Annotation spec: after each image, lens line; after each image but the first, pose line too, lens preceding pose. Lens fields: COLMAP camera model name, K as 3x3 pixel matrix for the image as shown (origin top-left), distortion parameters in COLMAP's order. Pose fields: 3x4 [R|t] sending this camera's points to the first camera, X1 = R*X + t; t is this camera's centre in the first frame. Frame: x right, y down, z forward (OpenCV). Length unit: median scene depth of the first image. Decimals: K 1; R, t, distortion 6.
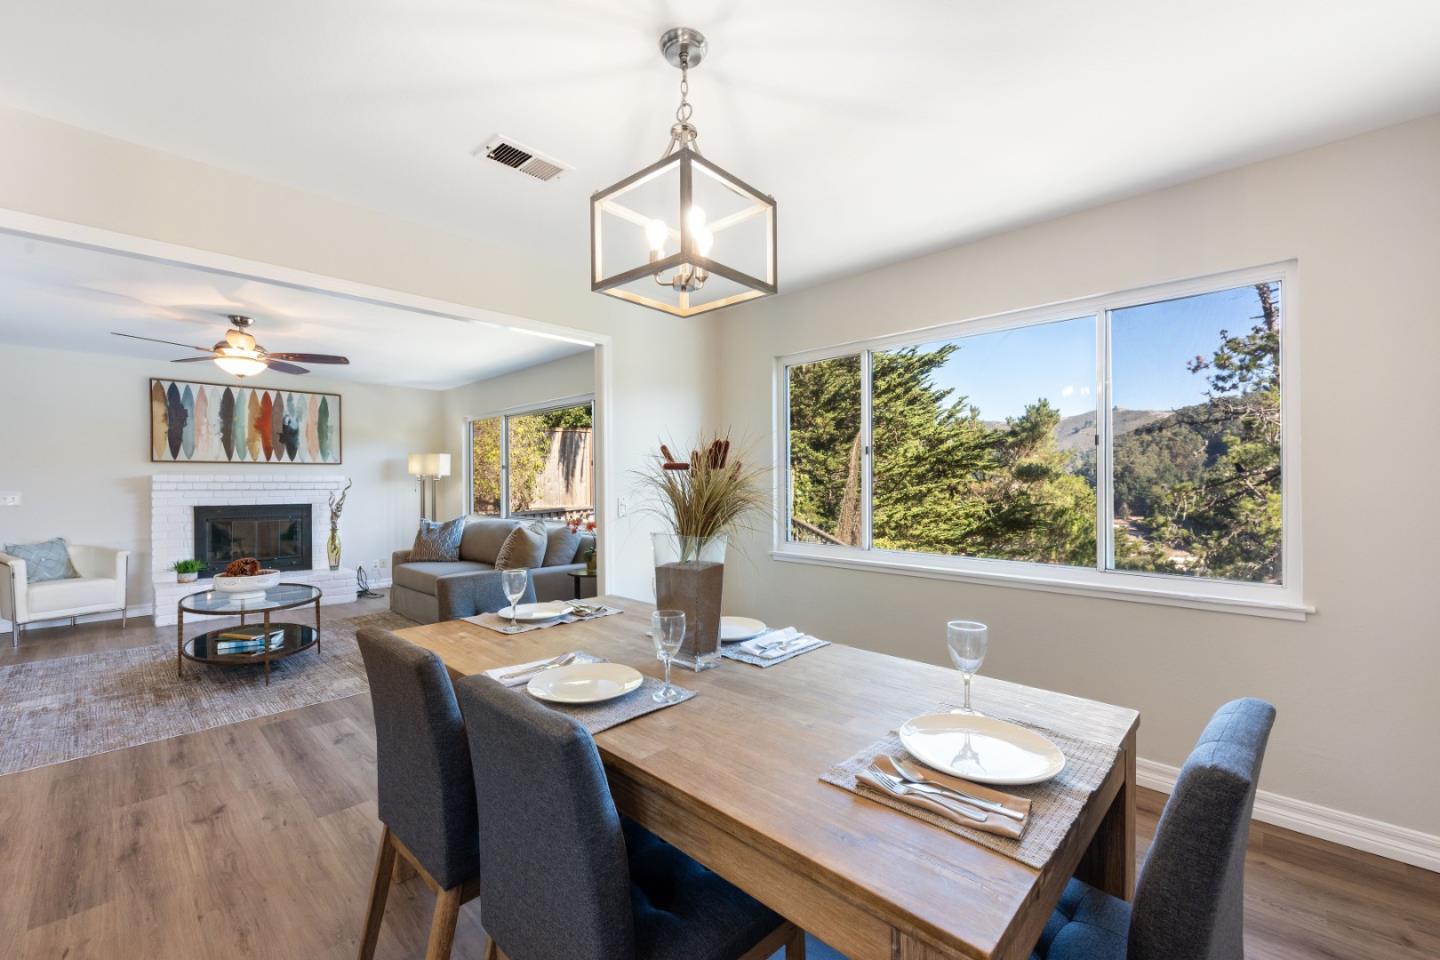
lens RADIAL K [[584.7, 0, 731.0], [0, 584.7, 483.7], [0, 0, 1]] dist [0.001517, -0.003930]
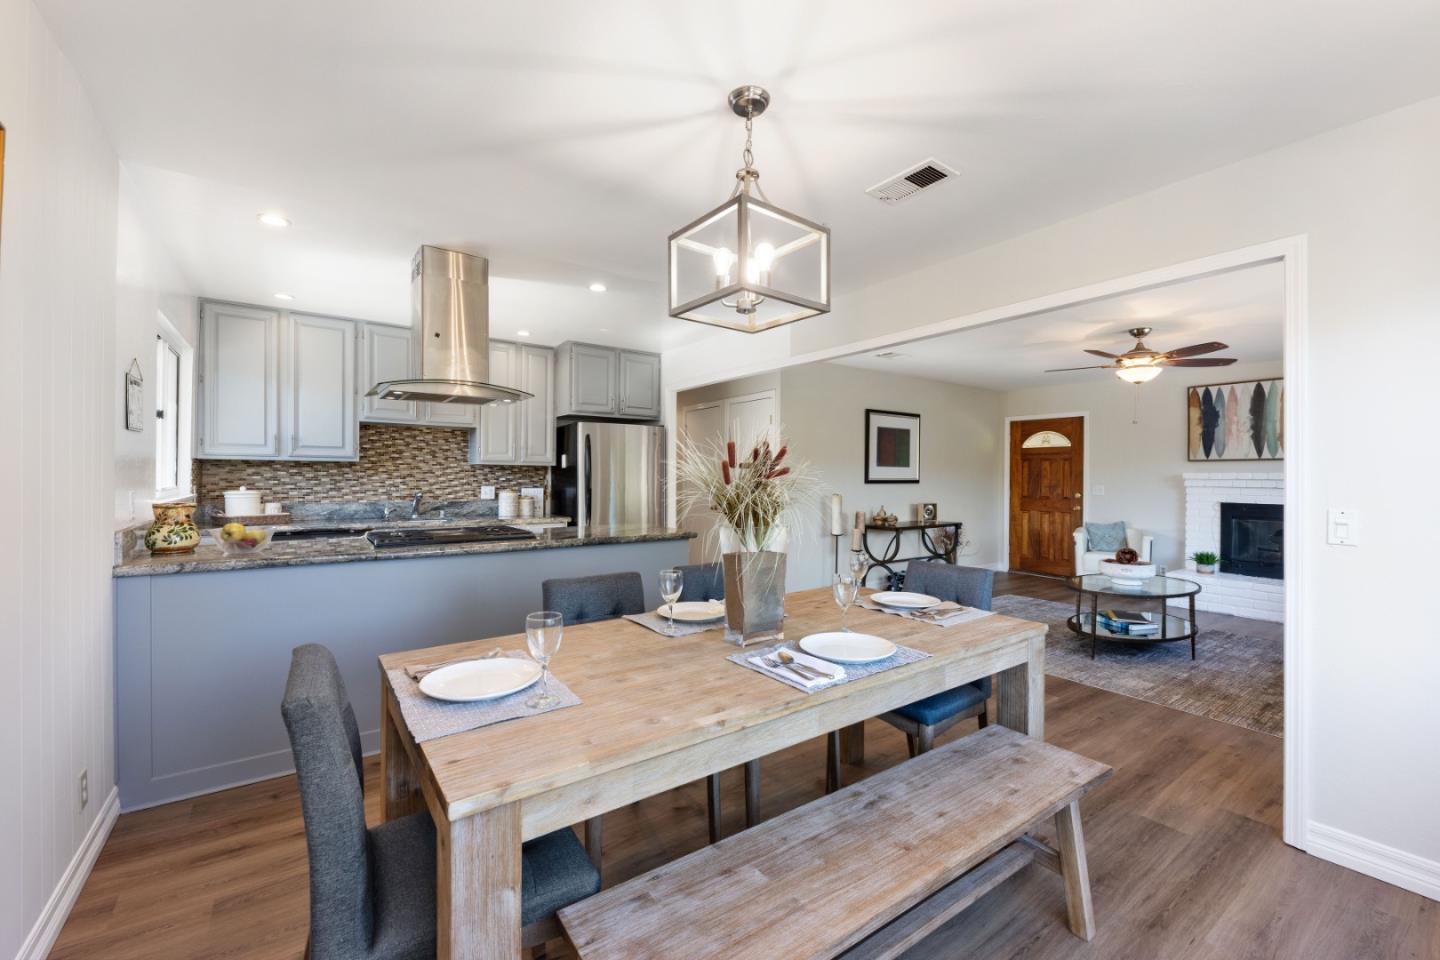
lens RADIAL K [[584.7, 0, 710.0], [0, 584.7, 478.0], [0, 0, 1]] dist [0.001517, -0.003930]
pose [[-0.209279, 0.003702, -0.977849, 0.289547], [-0.009824, 0.999934, 0.005888, -0.002768], [0.977807, 0.010839, -0.209229, 0.319403]]
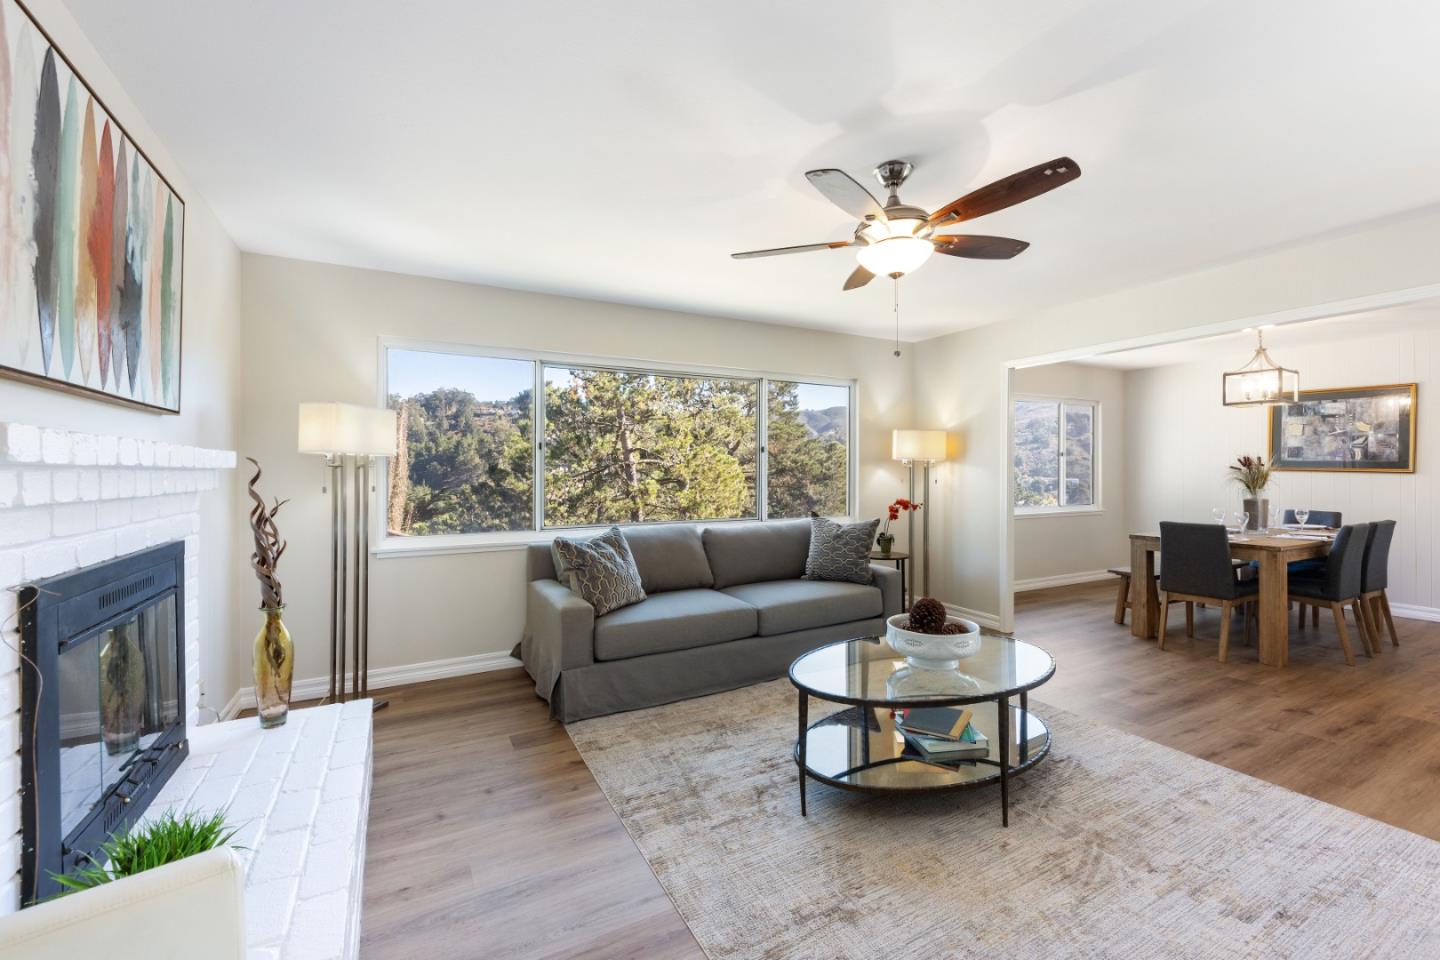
lens RADIAL K [[584.7, 0, 727.9], [0, 584.7, 475.1], [0, 0, 1]] dist [0.001517, -0.003930]
pose [[0.330303, -0.003390, 0.943869, -1.011698], [0.001590, 0.999994, 0.003035, 0.000288], [-0.943874, 0.000499, 0.330306, 0.696691]]
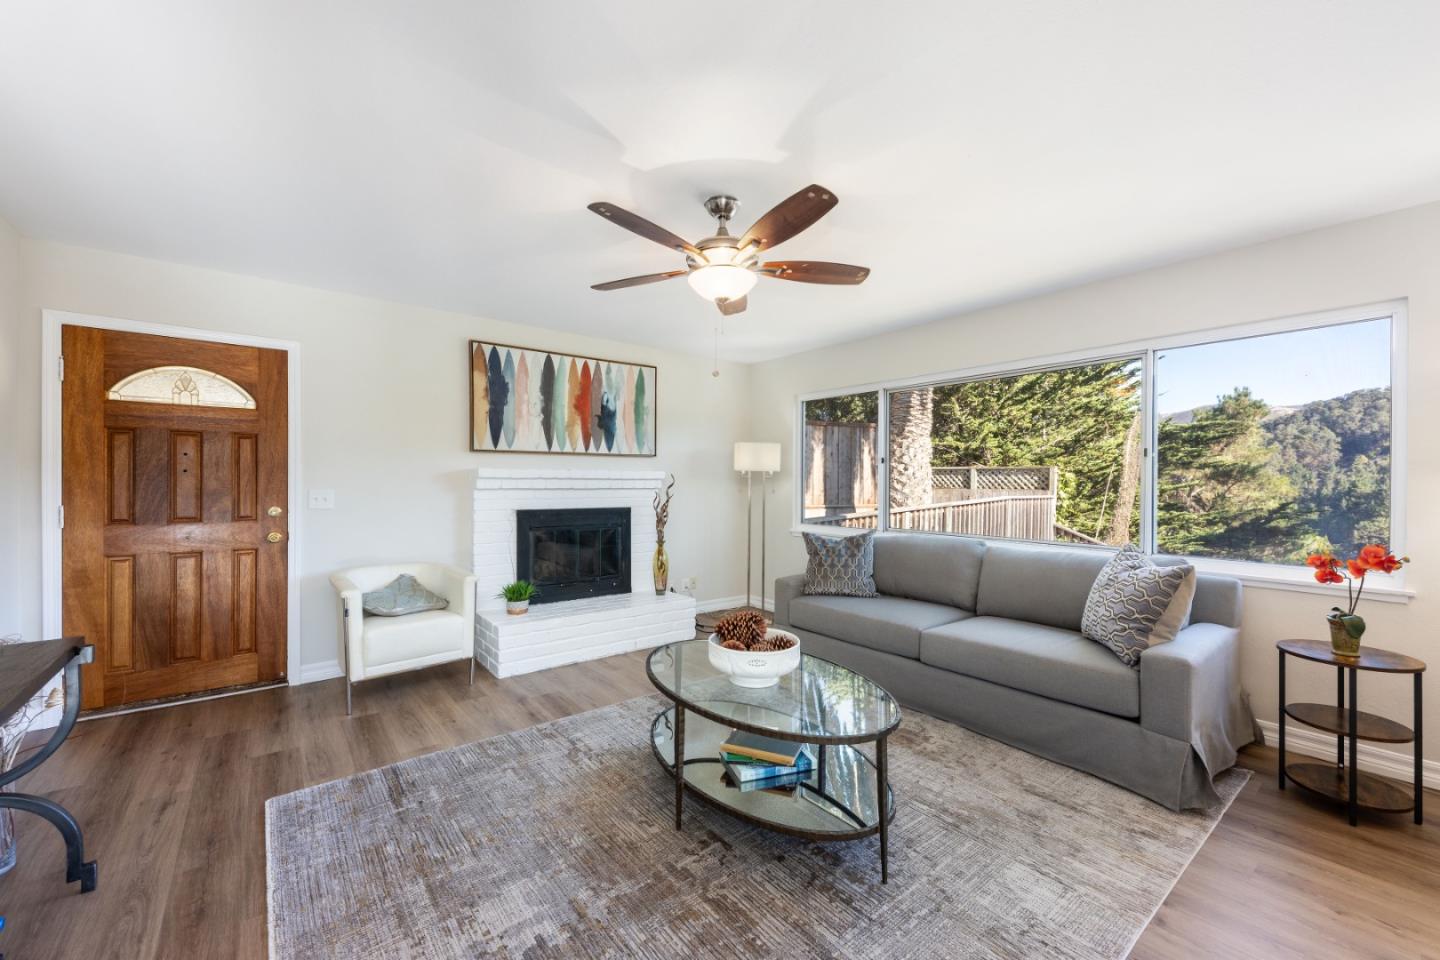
lens RADIAL K [[566.0, 0, 721.5], [0, 566.0, 483.8], [0, 0, 1]] dist [0.006282, -0.000987]
pose [[0.988993, 0.008024, -0.147746, -0.541343], [-0.007529, 0.999964, 0.003908, -0.000524], [0.147772, -0.002753, 0.989018, 0.309135]]
